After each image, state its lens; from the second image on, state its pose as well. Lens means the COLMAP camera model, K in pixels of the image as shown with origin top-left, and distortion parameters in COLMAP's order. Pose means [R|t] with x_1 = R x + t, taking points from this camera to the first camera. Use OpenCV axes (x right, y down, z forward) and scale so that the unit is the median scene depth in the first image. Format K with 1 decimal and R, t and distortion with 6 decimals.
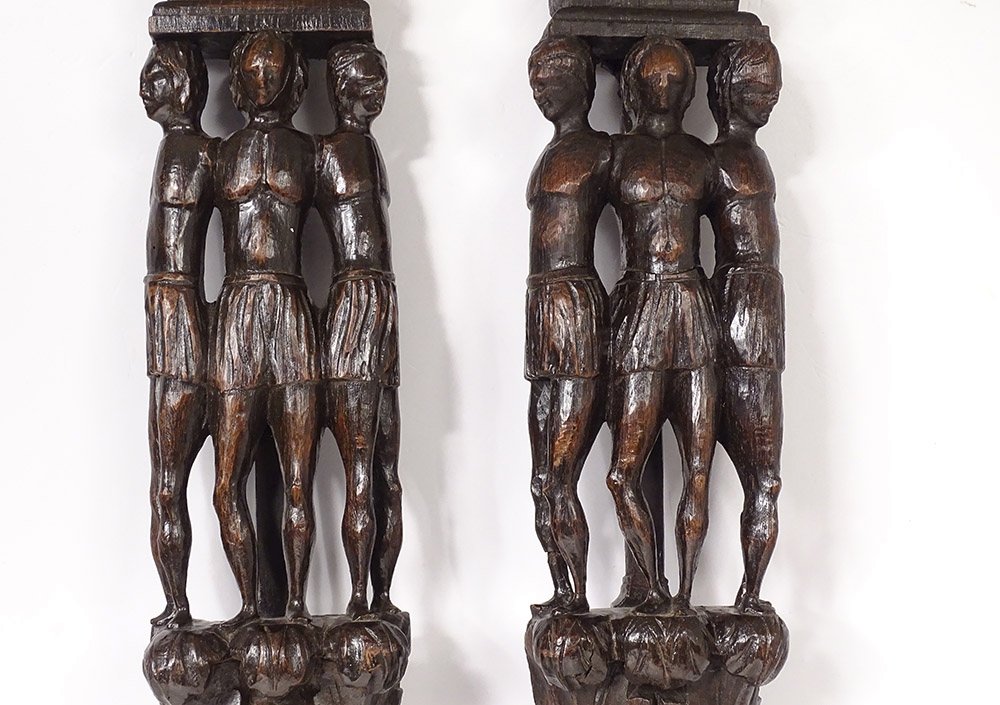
lens RADIAL K [[1658.9, 0, 556.7], [0, 1658.9, 350.3], [0, 0, 1]] dist [-0.036228, 0.000000]
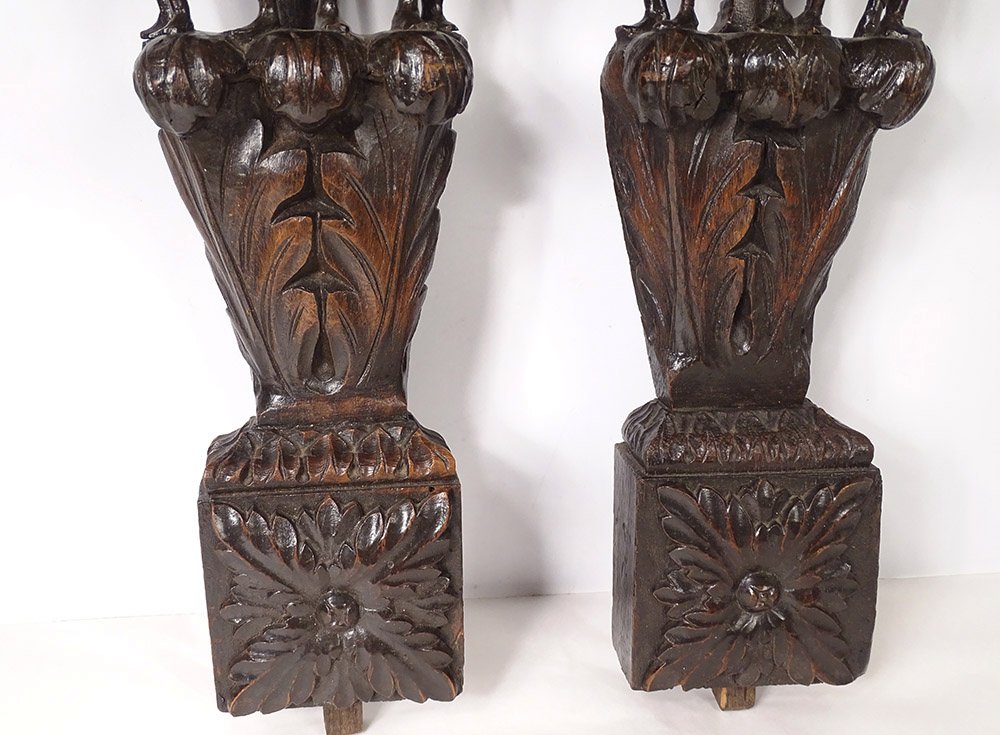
lens RADIAL K [[1196.2, 0, 528.7], [0, 1196.2, 423.8], [0, 0, 1]] dist [-0.006005, 0.000000]
pose [[0.997651, 0.001966, 0.068471, -0.099506], [-0.024842, 0.941921, 0.334913, 0.143458], [-0.063836, -0.335828, 0.939758, 0.391290]]
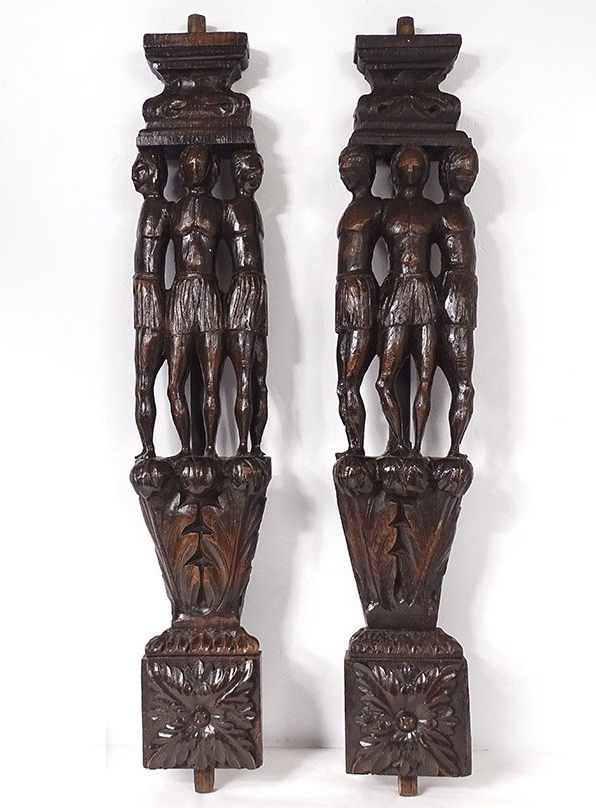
lens RADIAL K [[1174.0, 0, 297.5], [0, 1174.0, 407.4], [0, 0, 1]] dist [-0.041731, 0.000000]
pose [[0.992843, 0.014687, -0.118521, 0.098325], [-0.011368, 0.999525, 0.028636, 0.066032], [0.118885, -0.027084, 0.992539, -0.310681]]
